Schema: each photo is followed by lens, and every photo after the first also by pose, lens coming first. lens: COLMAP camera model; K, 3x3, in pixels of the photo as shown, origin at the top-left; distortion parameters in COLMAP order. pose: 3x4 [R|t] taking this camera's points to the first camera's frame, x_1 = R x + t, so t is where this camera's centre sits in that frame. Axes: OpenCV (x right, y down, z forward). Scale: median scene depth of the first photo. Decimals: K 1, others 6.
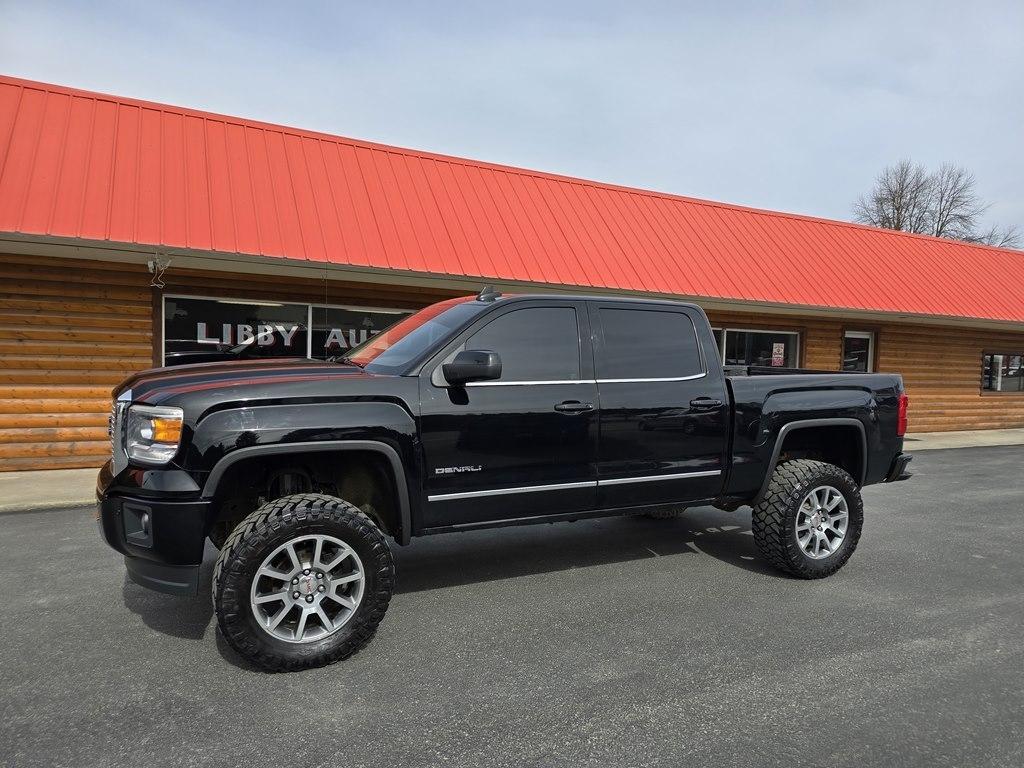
lens RADIAL K [[660.4, 0, 529.3], [0, 660.4, 385.8], [0, 0, 1]] dist [0.047124, -0.036272]
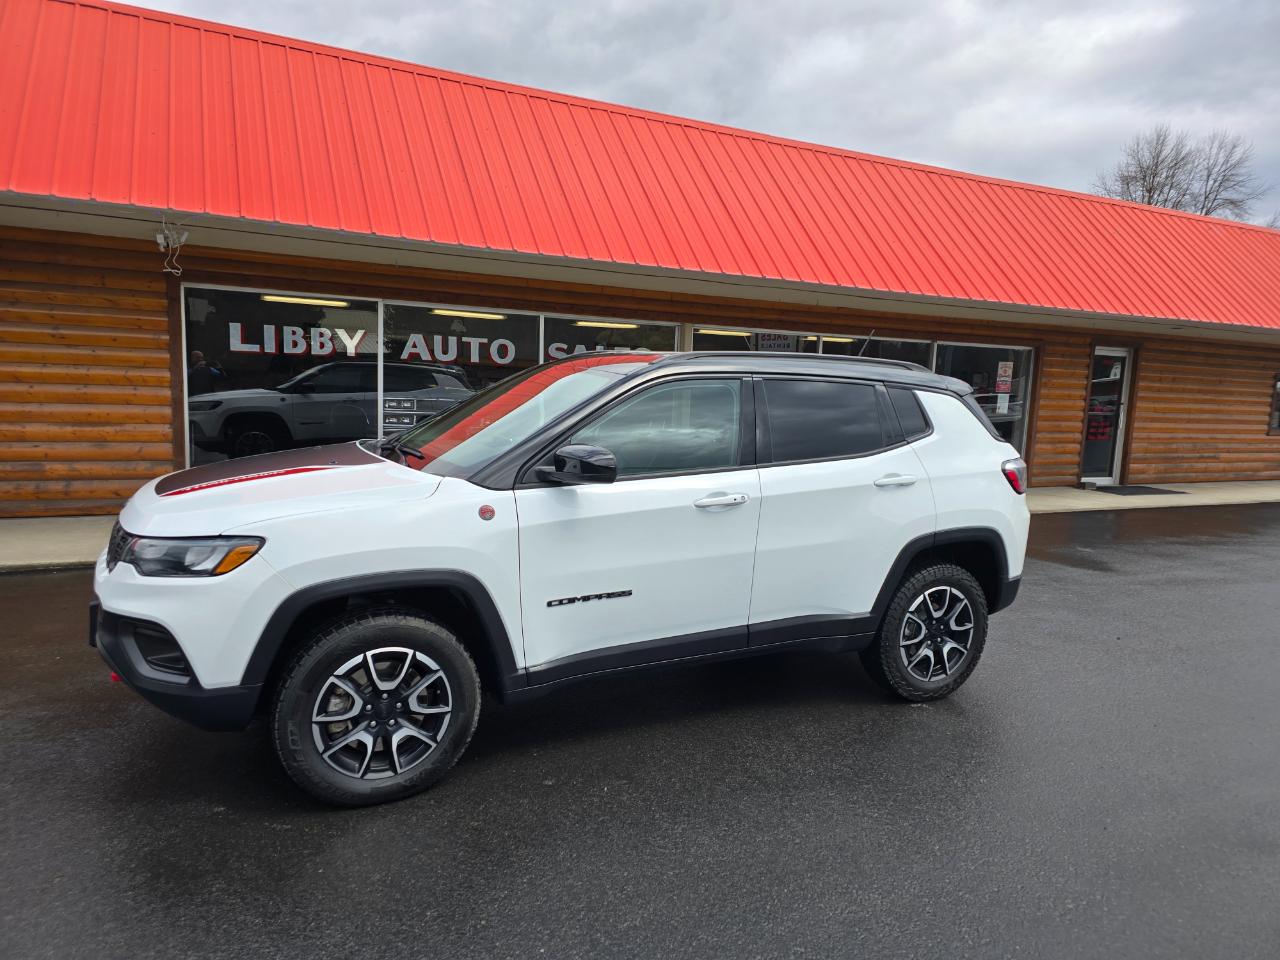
lens RADIAL K [[825.5, 0, 645.5], [0, 825.5, 481.5], [0, 0, 1]] dist [0.047124, -0.036272]
pose [[0.999715, 0.012934, -0.020059, -0.013178], [-0.011370, 0.997026, 0.076220, 0.004683], [0.020985, -0.075970, 0.996889, 0.065608]]
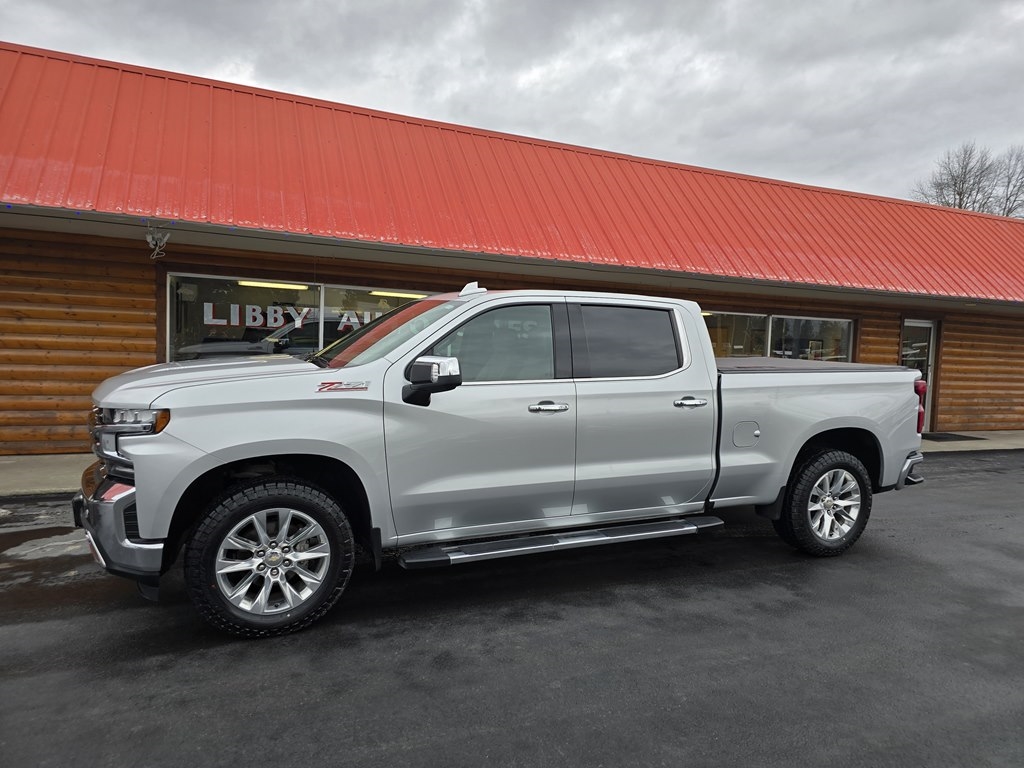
lens RADIAL K [[660.4, 0, 528.5], [0, 660.4, 385.4], [0, 0, 1]] dist [0.047124, -0.036272]
pose [[0.997962, 0.013419, -0.062377, 0.023158], [-0.012538, 0.999816, 0.014492, 0.003449], [0.062560, -0.013681, 0.997947, 0.070431]]
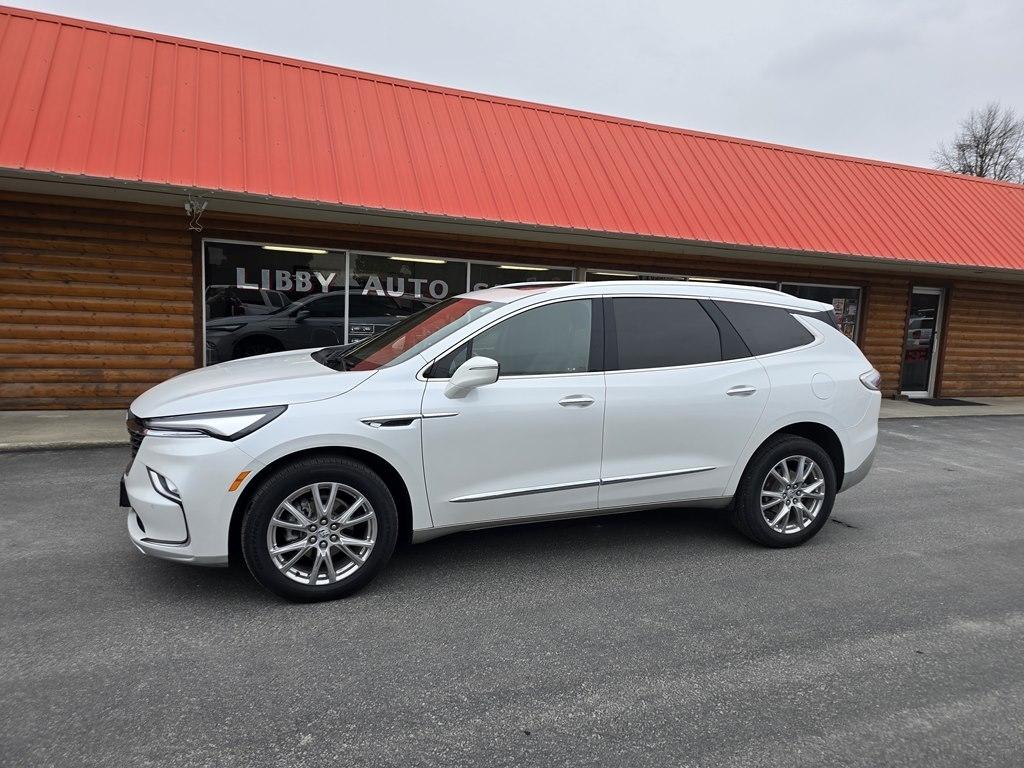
lens RADIAL K [[660.4, 0, 527.4], [0, 660.4, 385.5], [0, 0, 1]] dist [0.047124, -0.036272]
pose [[0.996727, 0.026309, -0.076442, 0.016066], [-0.020907, 0.997284, 0.070629, 0.001734], [0.078092, -0.068800, 0.994569, 0.026222]]
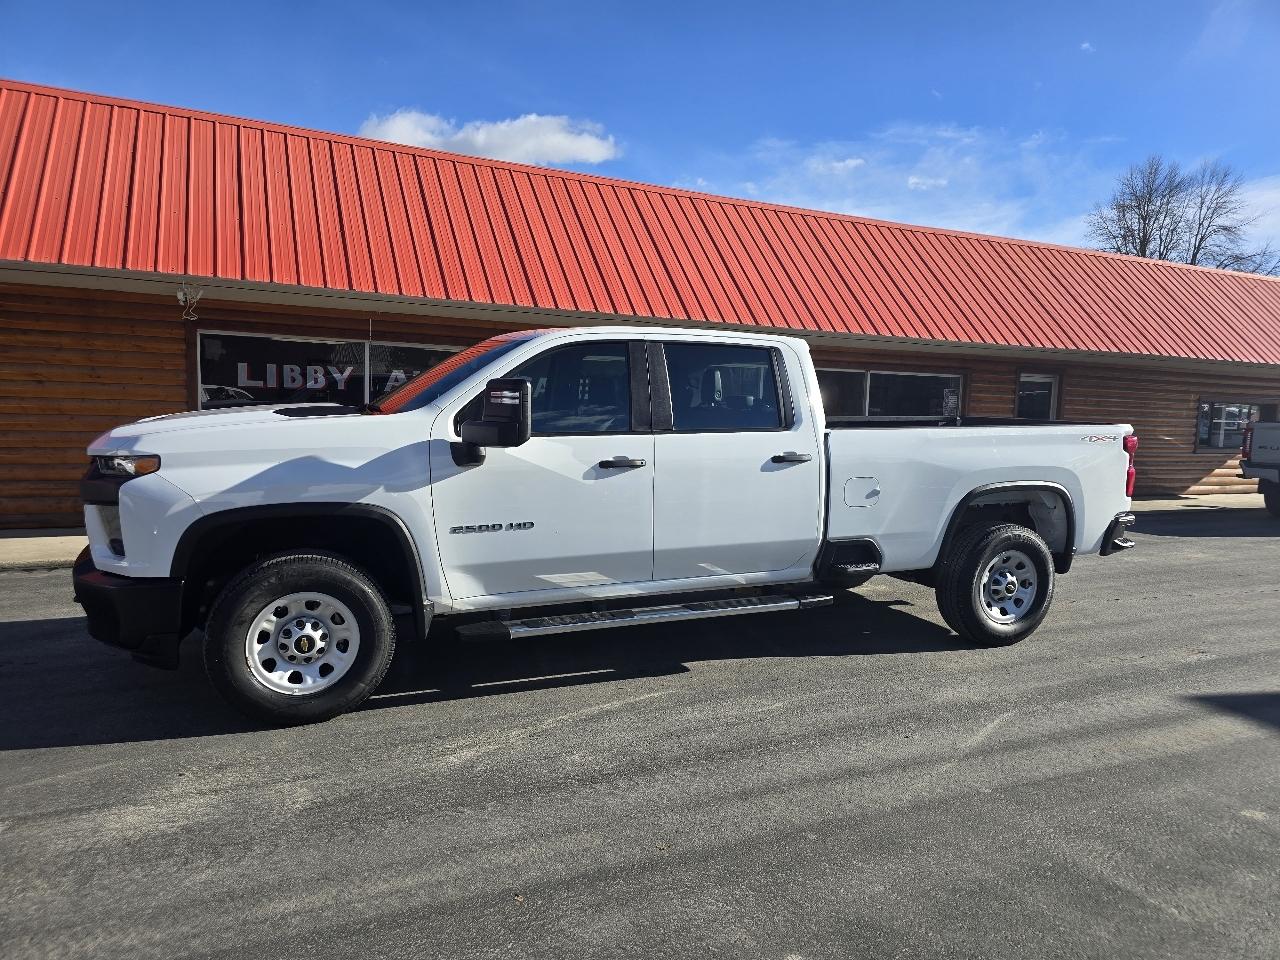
lens RADIAL K [[825.5, 0, 650.6], [0, 825.5, 482.1], [0, 0, 1]] dist [0.047124, -0.036272]
pose [[0.999422, 0.003889, -0.033770, 0.074390], [-0.002392, 0.999018, 0.044253, 0.011008], [0.033909, -0.044146, 0.998449, -0.074322]]
